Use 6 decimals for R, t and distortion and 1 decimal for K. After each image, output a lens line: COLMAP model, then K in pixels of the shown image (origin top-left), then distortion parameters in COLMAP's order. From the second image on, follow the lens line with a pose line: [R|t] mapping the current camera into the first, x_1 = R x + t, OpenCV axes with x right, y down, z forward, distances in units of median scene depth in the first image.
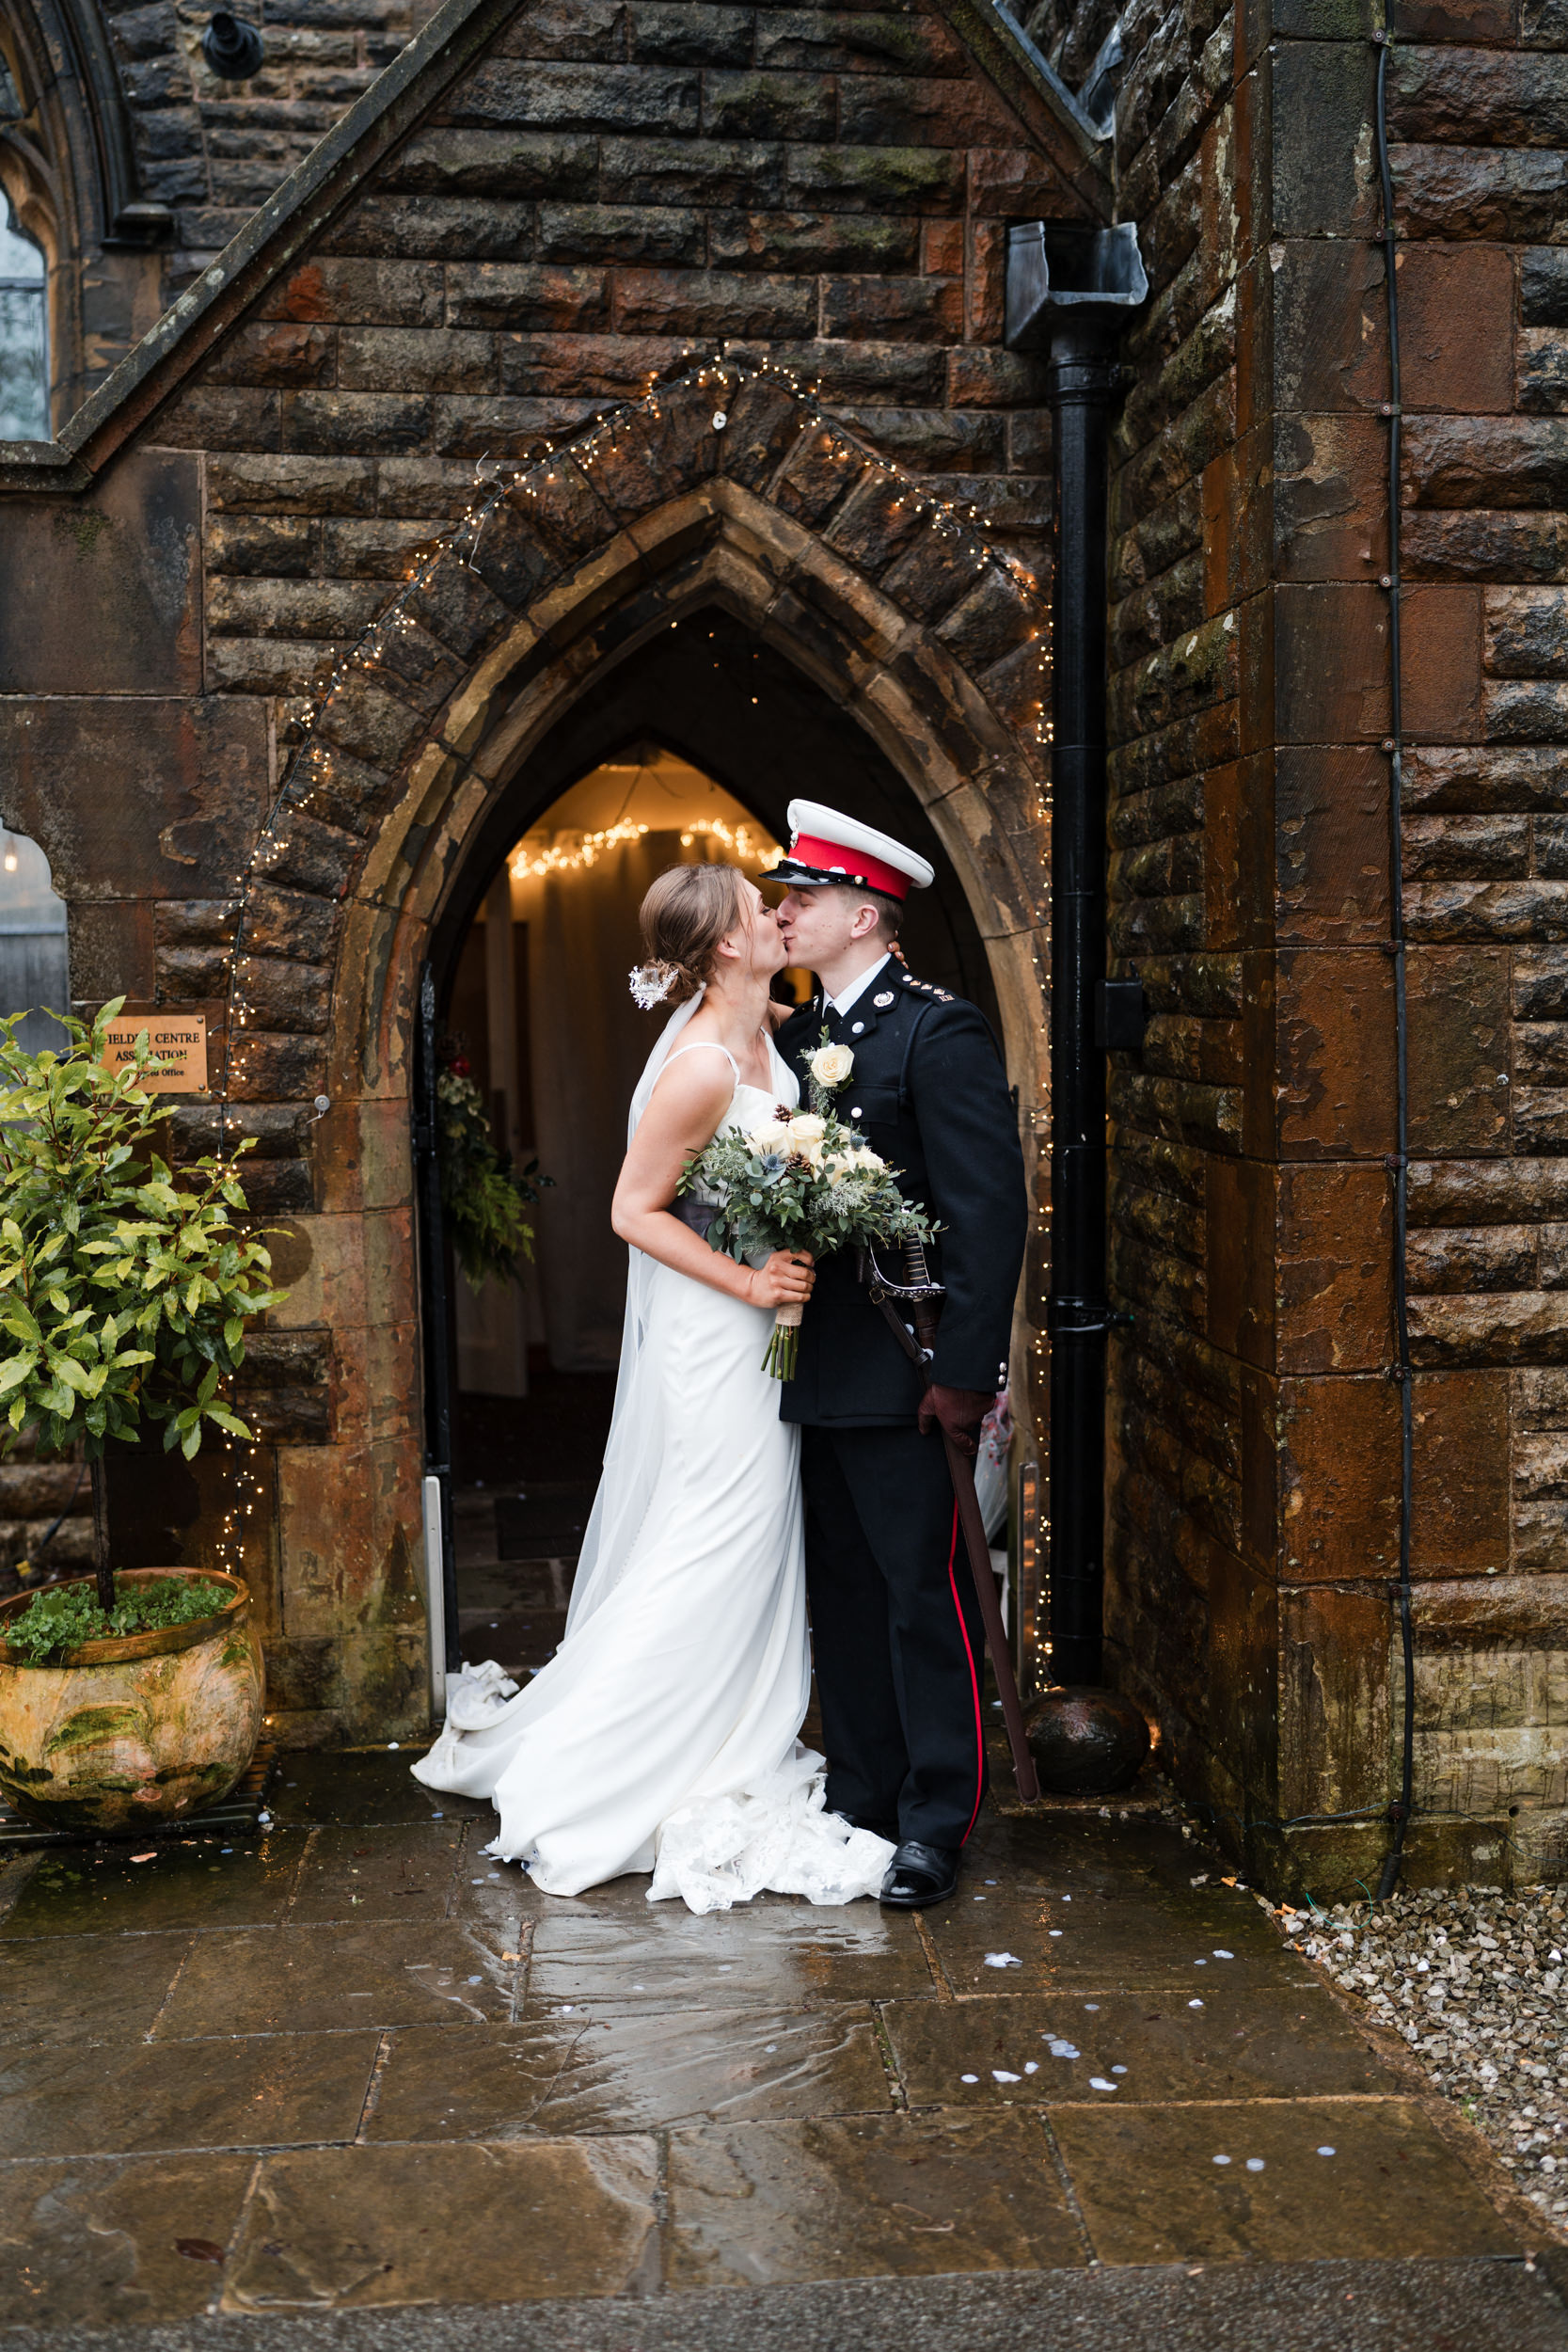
lens RADIAL K [[2331.1, 0, 783.0], [0, 2331.1, 1177.6], [0, 0, 1]] dist [0.020350, 0.000000]
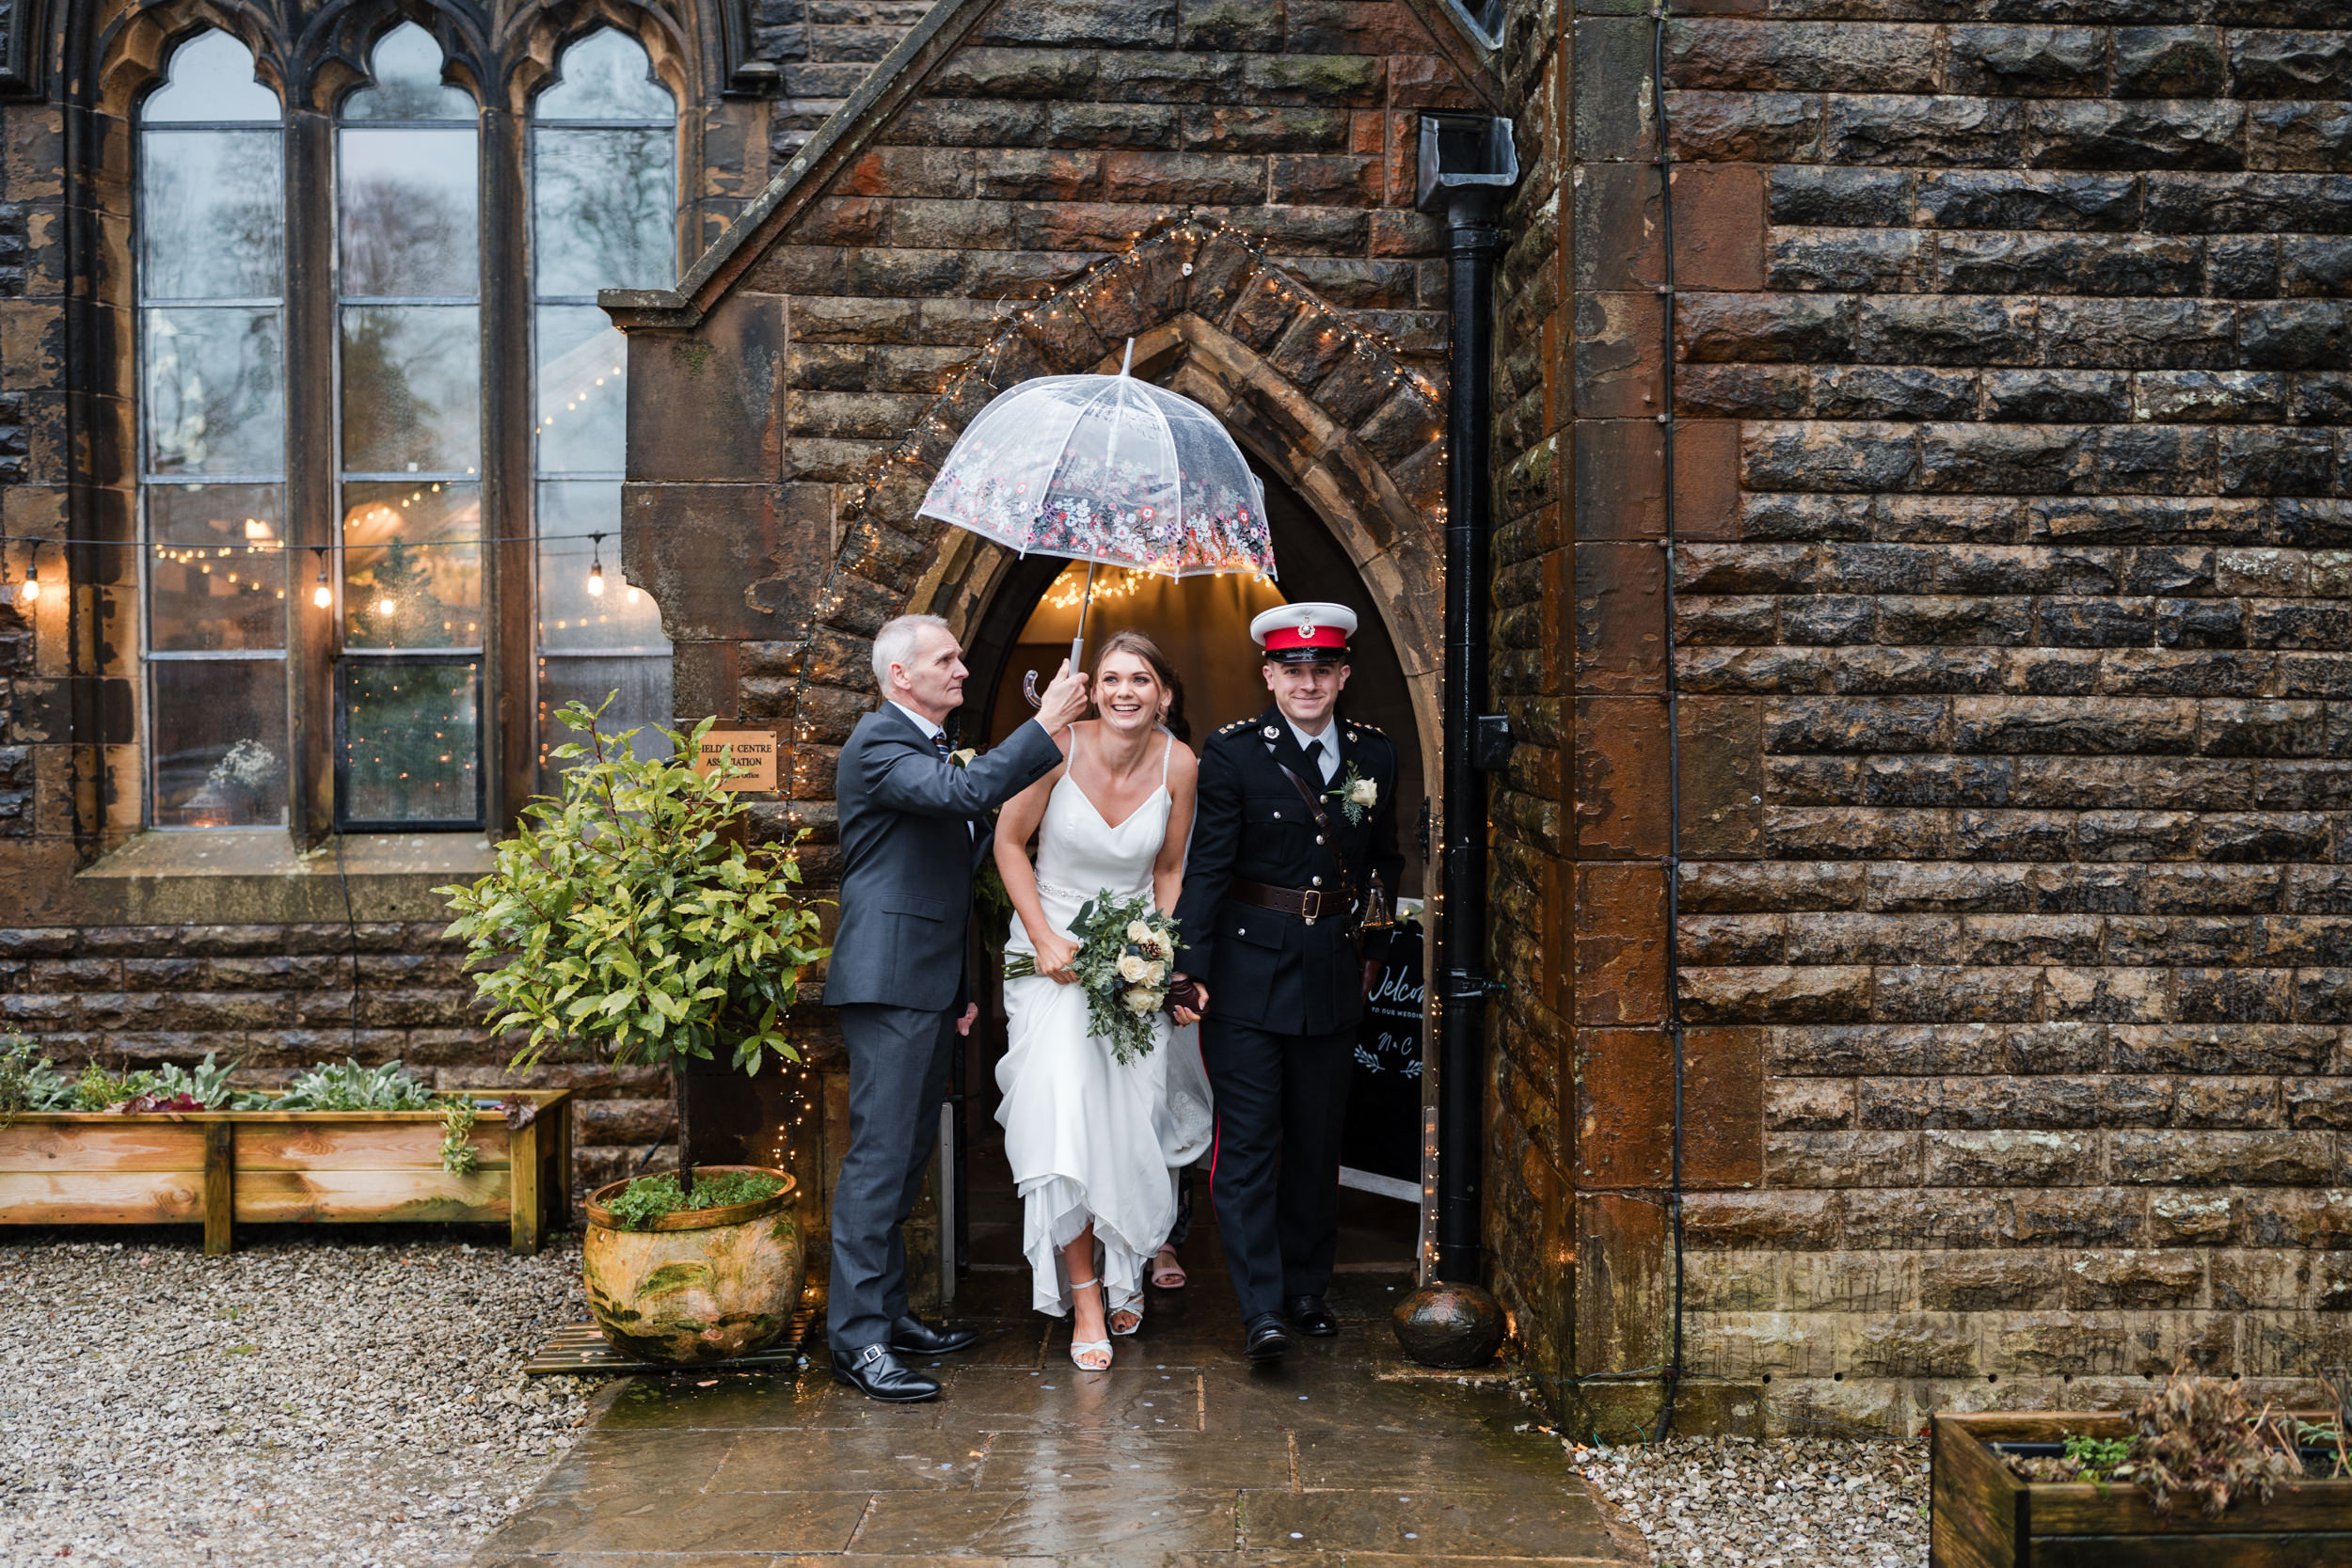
lens RADIAL K [[2331.1, 0, 1174.5], [0, 2331.1, 778.1], [0, 0, 1]] dist [0.020350, 0.000000]
pose [[0.995838, 0.016685, -0.089597, 0.091041], [-0.020573, 0.998878, -0.042649, 0.006436], [0.088785, 0.044314, 0.995065, -0.268861]]
